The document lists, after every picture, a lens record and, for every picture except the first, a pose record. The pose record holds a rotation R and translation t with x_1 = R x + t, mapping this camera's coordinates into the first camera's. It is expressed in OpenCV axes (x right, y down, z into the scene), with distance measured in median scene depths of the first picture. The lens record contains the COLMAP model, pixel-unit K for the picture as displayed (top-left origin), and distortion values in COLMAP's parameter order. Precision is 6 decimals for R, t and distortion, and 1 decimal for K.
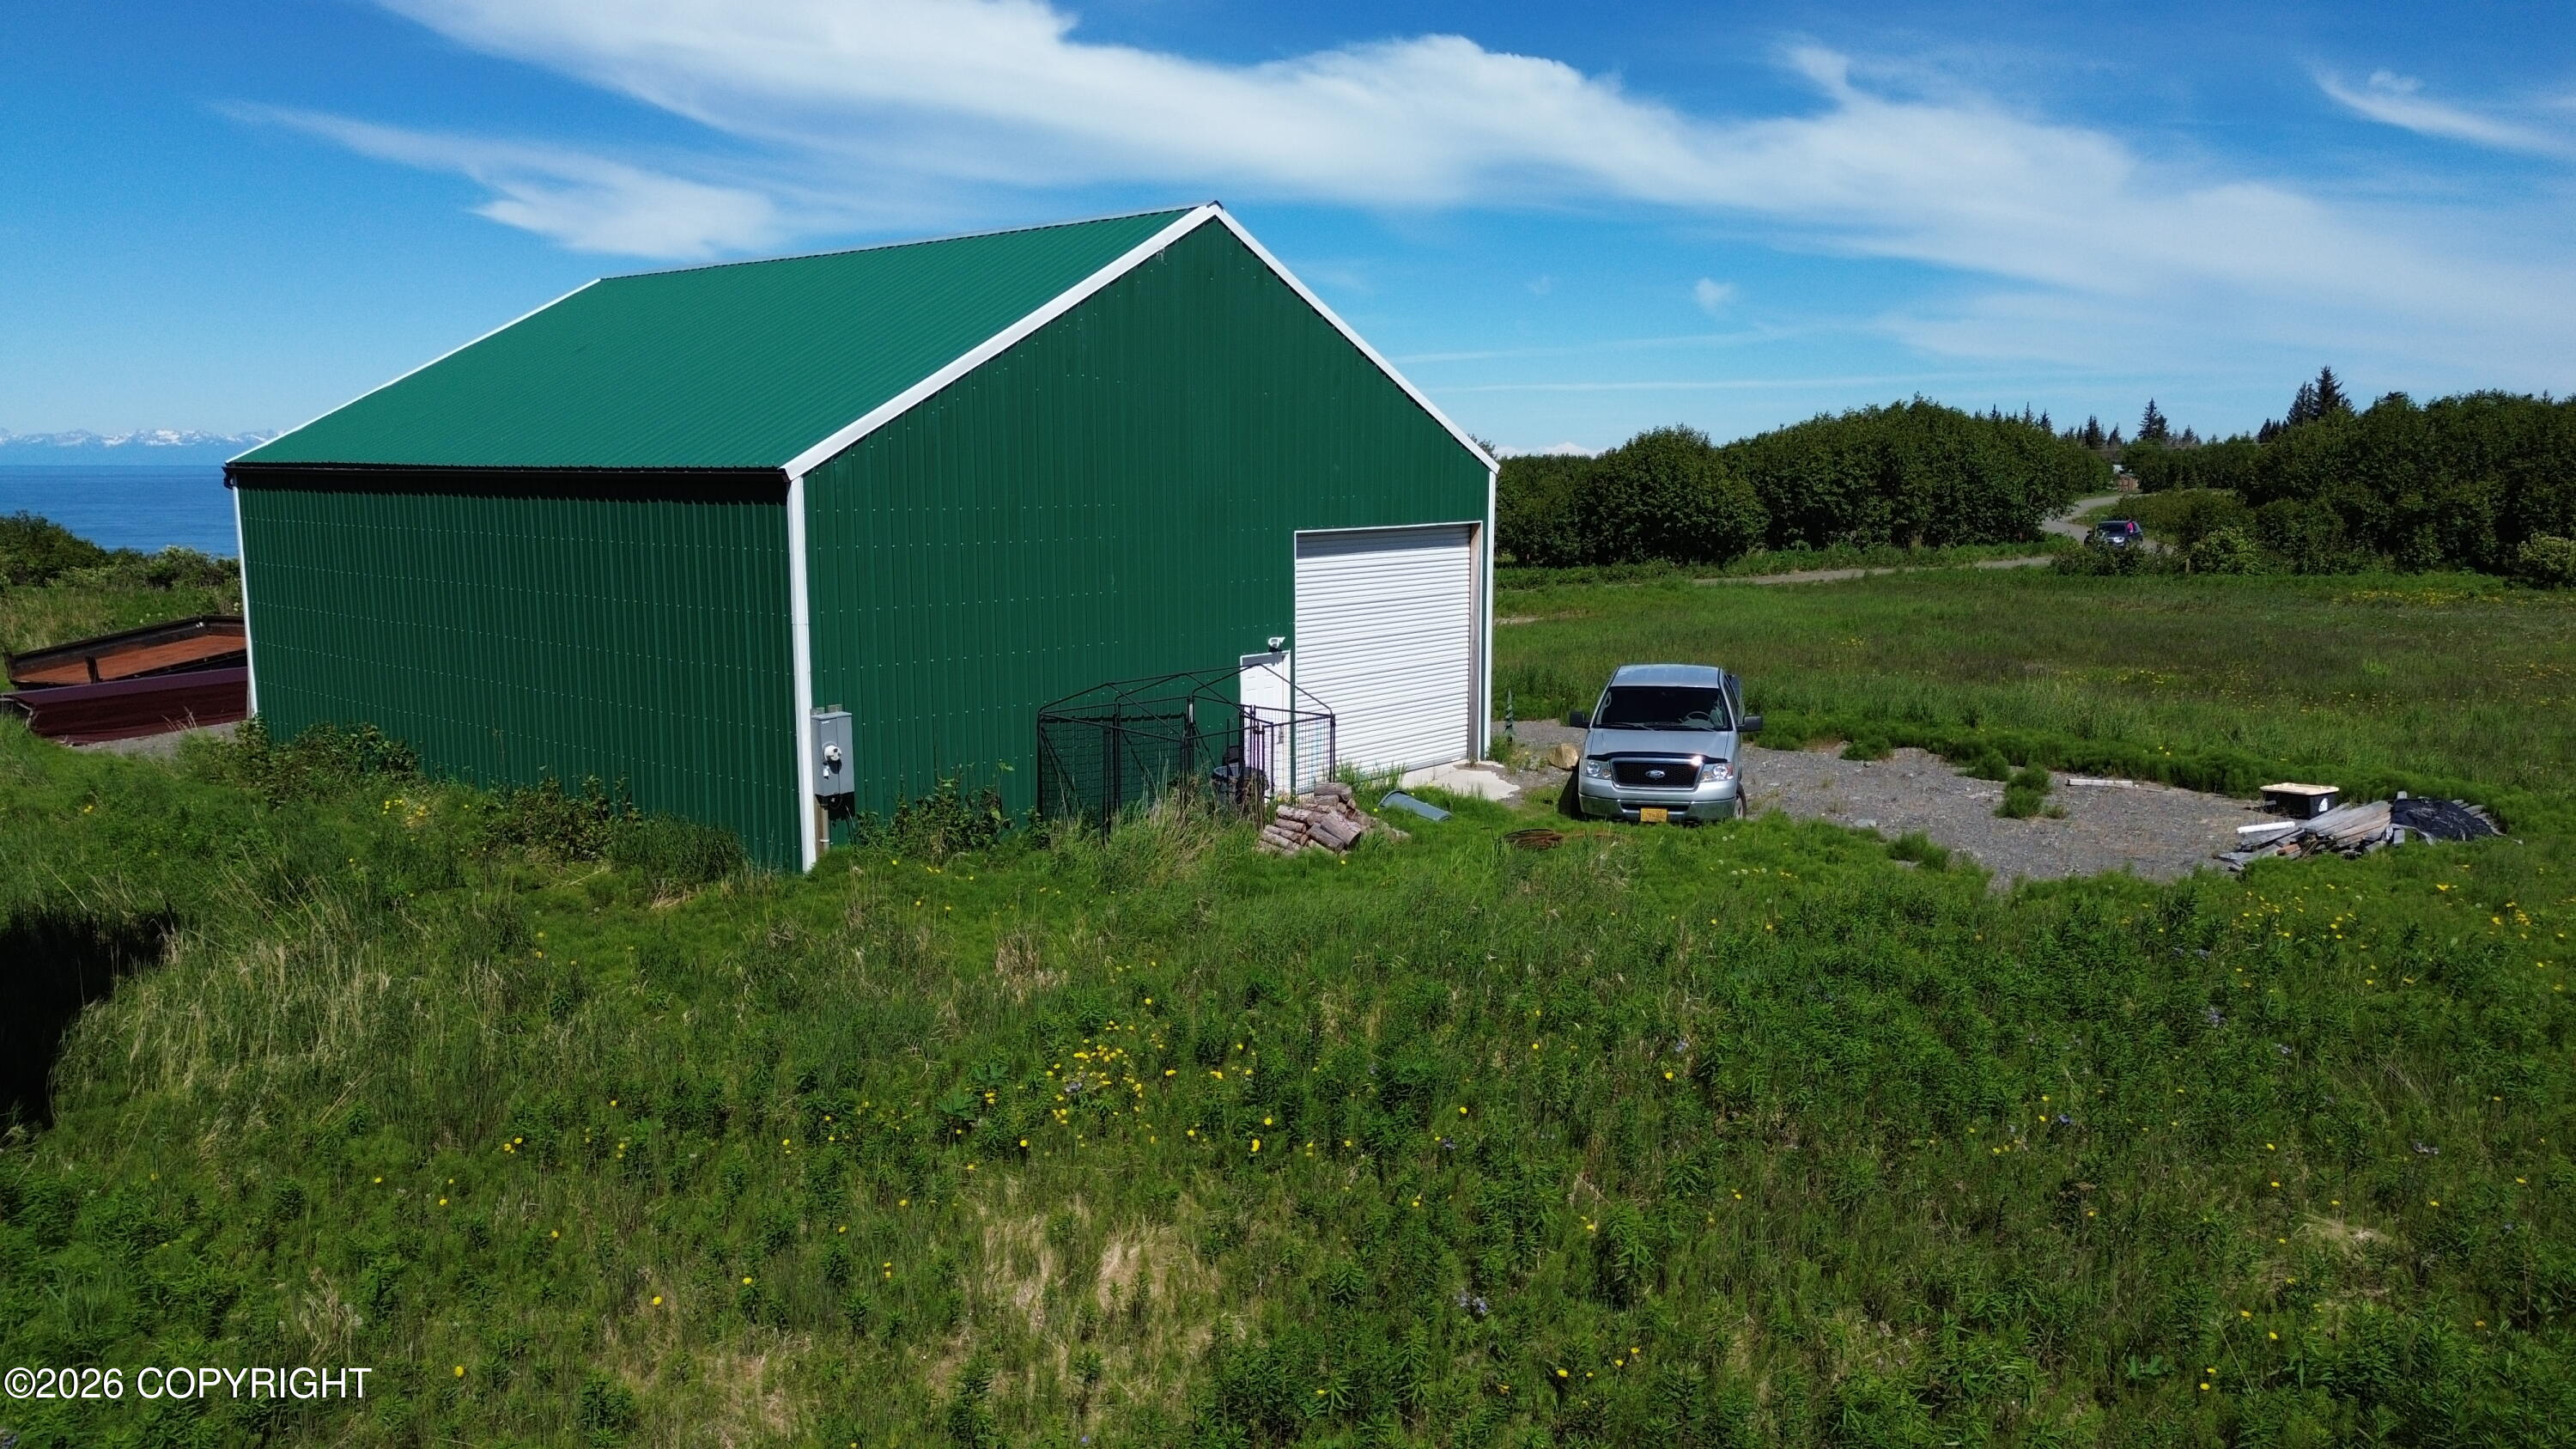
lens RADIAL K [[1803.5, 0, 1287.6], [0, 1803.5, 717.0], [0, 0, 1]] dist [0.081214, -0.083272]
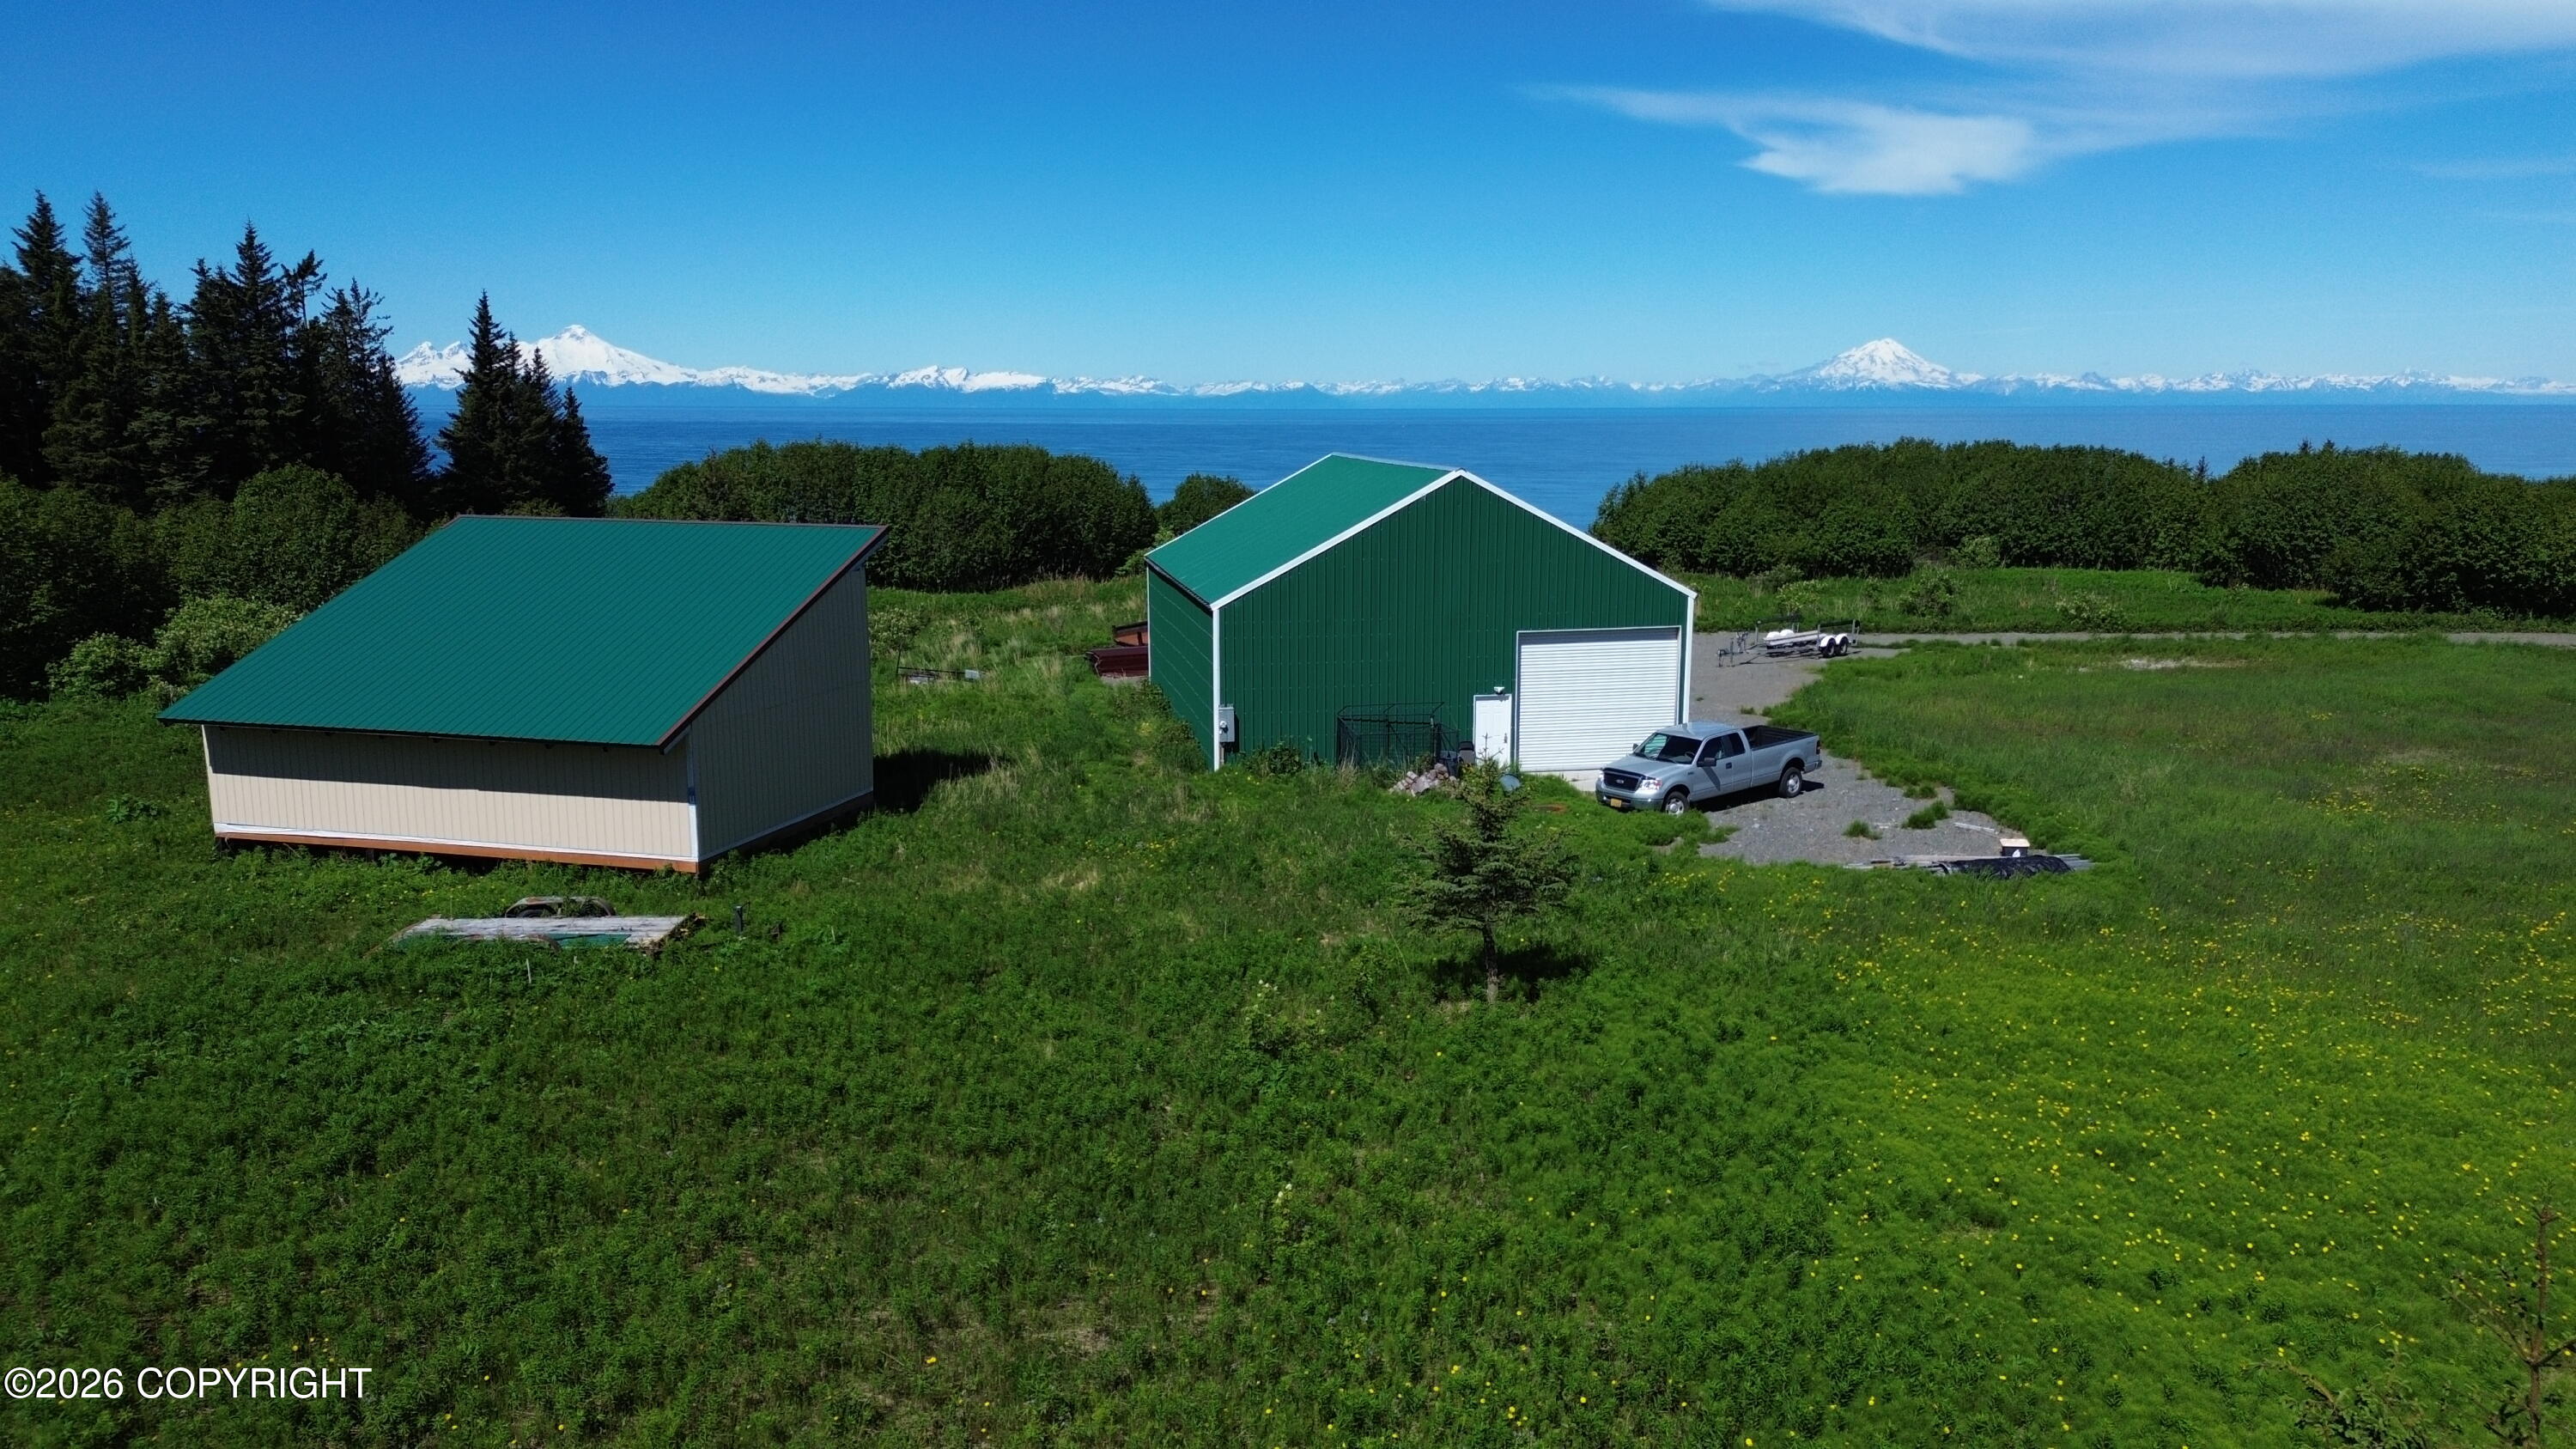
lens RADIAL K [[1804.8, 0, 1288.0], [0, 1804.8, 724.5], [0, 0, 1]] dist [0.078137, -0.081097]
pose [[0.793653, 0.107070, -0.598875, 1.296249], [-0.085411, 0.994252, 0.064567, -0.148132], [0.602346, -0.000093, 0.798235, -0.875236]]
